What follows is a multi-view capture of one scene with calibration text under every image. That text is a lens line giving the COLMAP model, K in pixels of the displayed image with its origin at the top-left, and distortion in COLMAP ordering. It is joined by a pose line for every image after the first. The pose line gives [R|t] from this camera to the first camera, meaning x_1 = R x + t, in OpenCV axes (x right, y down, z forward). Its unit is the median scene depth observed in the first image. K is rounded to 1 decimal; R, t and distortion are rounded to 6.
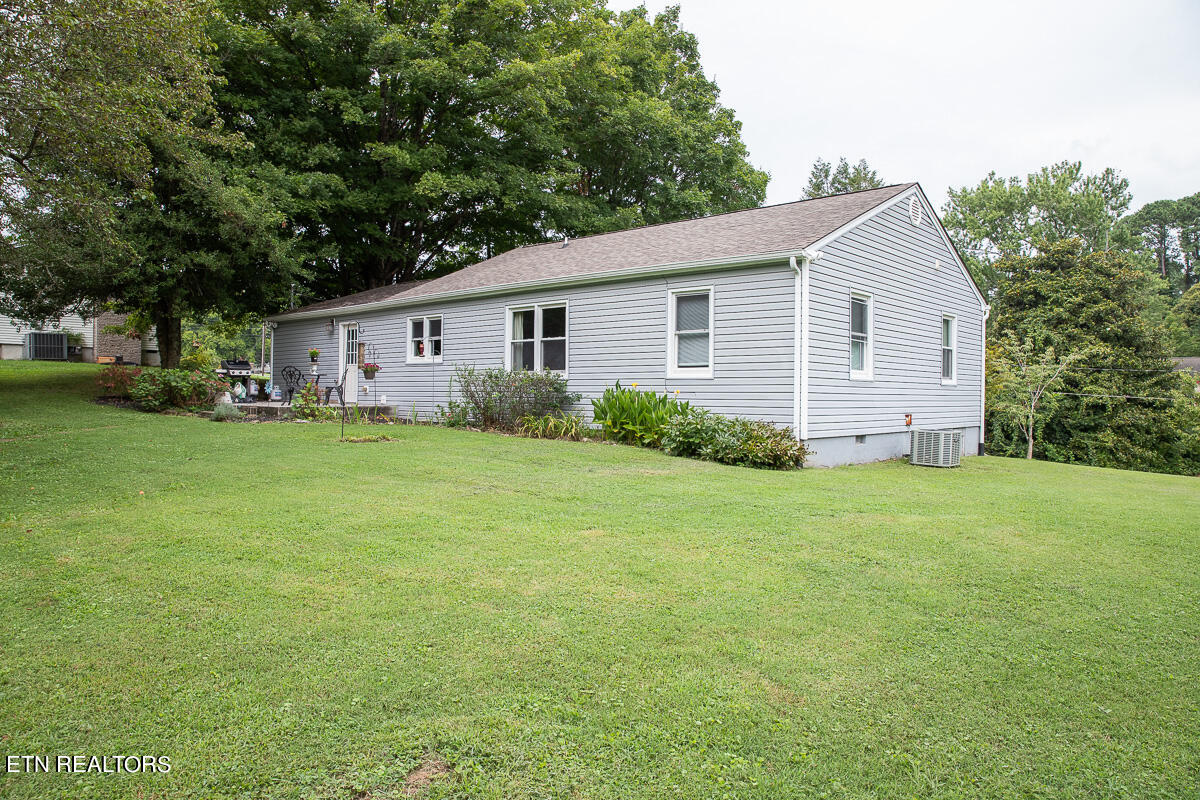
lens RADIAL K [[812.1, 0, 598.5], [0, 812.1, 397.4], [0, 0, 1]] dist [-0.055079, 0.039399]
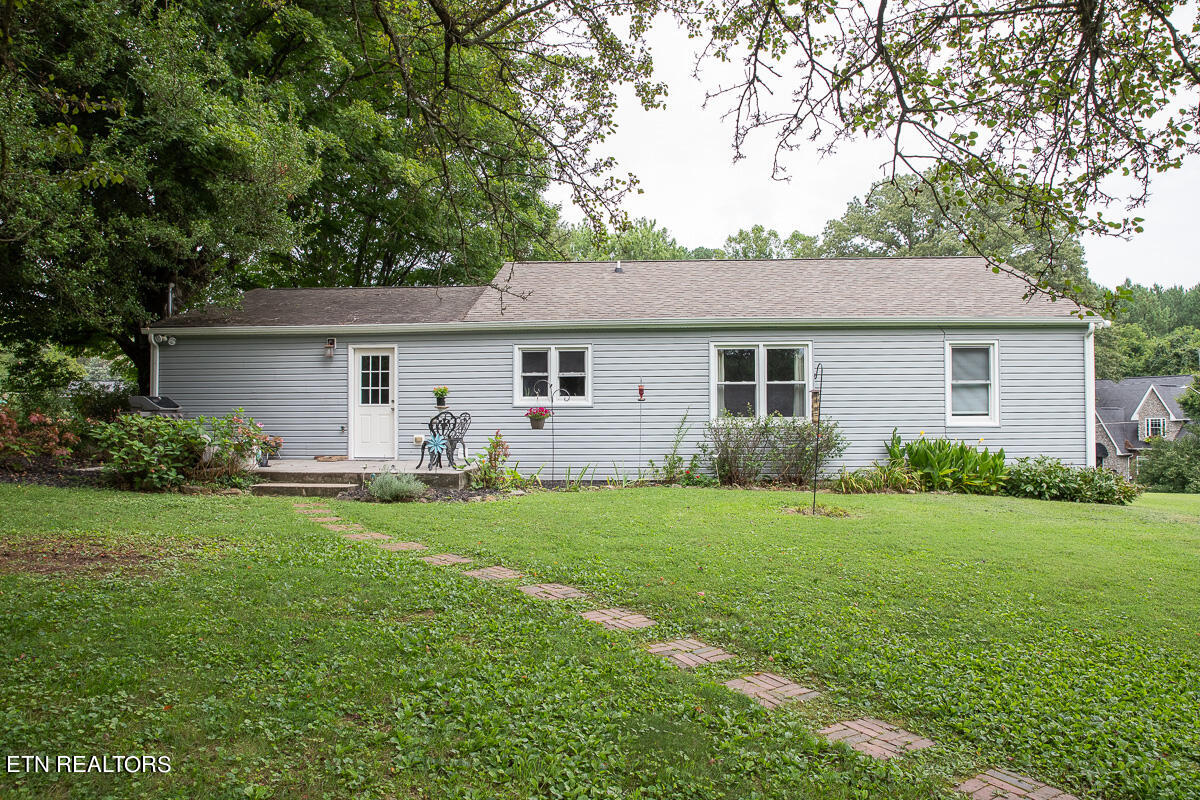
lens RADIAL K [[812.1, 0, 595.4], [0, 812.1, 401.5], [0, 0, 1]] dist [-0.055079, 0.039399]
pose [[0.791233, 0.001396, 0.611513, -0.573811], [0.011814, 0.999776, -0.017569, -0.027035], [-0.611400, 0.021126, 0.791039, 0.295102]]
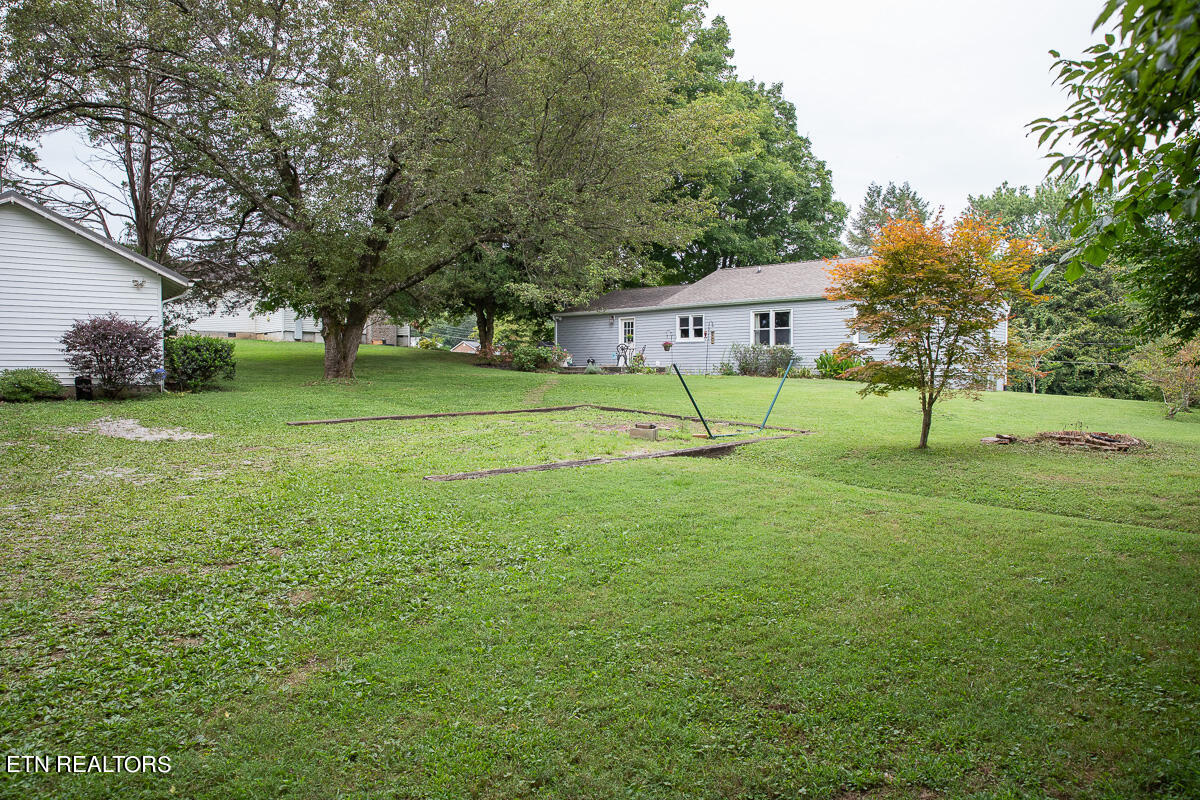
lens RADIAL K [[812.1, 0, 599.2], [0, 812.1, 396.3], [0, 0, 1]] dist [-0.055079, 0.039399]
pose [[0.999942, -0.008384, -0.006798, -0.343863], [0.008541, 0.999690, 0.023369, 0.028481], [0.006600, -0.023426, 0.999704, -0.654482]]
